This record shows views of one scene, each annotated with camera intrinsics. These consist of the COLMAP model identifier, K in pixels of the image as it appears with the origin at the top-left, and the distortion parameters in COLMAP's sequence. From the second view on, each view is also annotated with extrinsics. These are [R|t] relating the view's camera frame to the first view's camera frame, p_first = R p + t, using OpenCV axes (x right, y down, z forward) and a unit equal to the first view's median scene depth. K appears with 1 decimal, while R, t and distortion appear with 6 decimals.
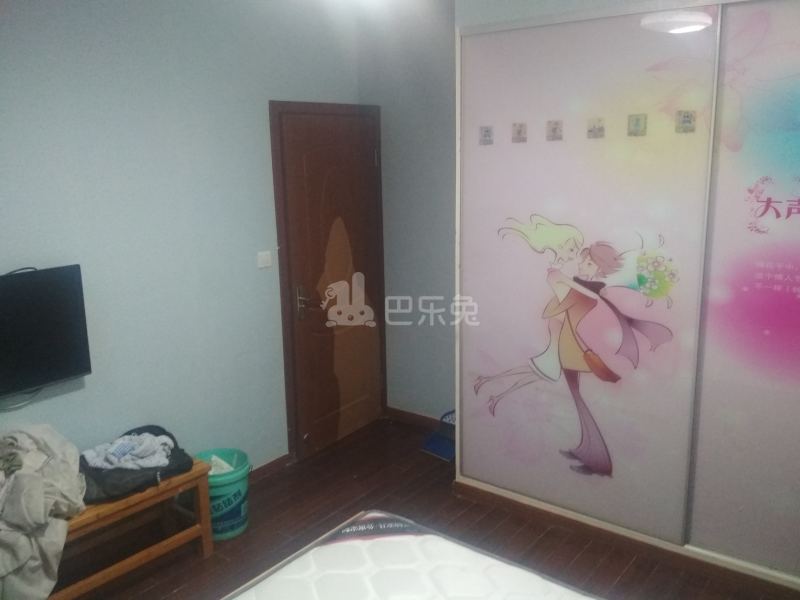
lens RADIAL K [[721.5, 0, 404.3], [0, 721.5, 302.9], [0, 0, 1]] dist [0.041060, -0.063248]
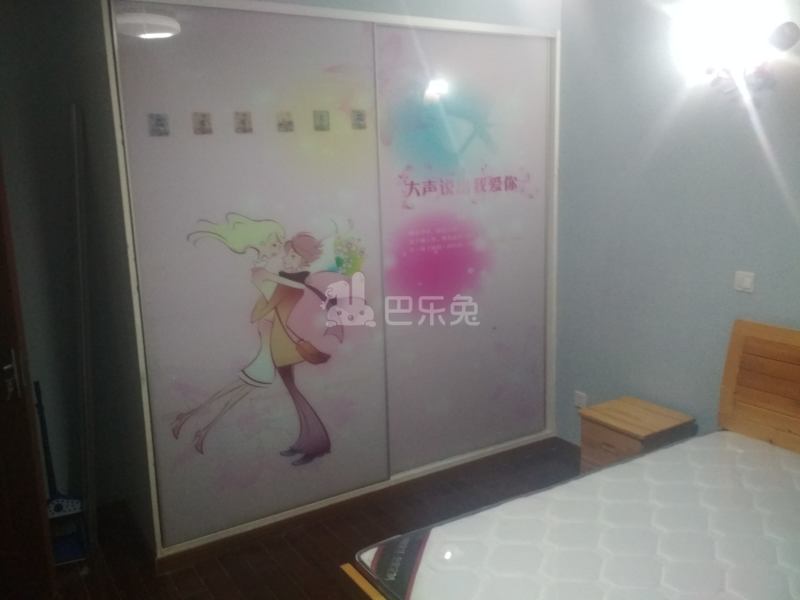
lens RADIAL K [[721.5, 0, 406.3], [0, 721.5, 299.1], [0, 0, 1]] dist [0.041060, -0.063248]
pose [[0.320370, -0.174451, 0.931091, -0.642393], [0.213608, 0.970886, 0.108409, -0.070507], [-0.922895, 0.164157, 0.348307, 0.507941]]
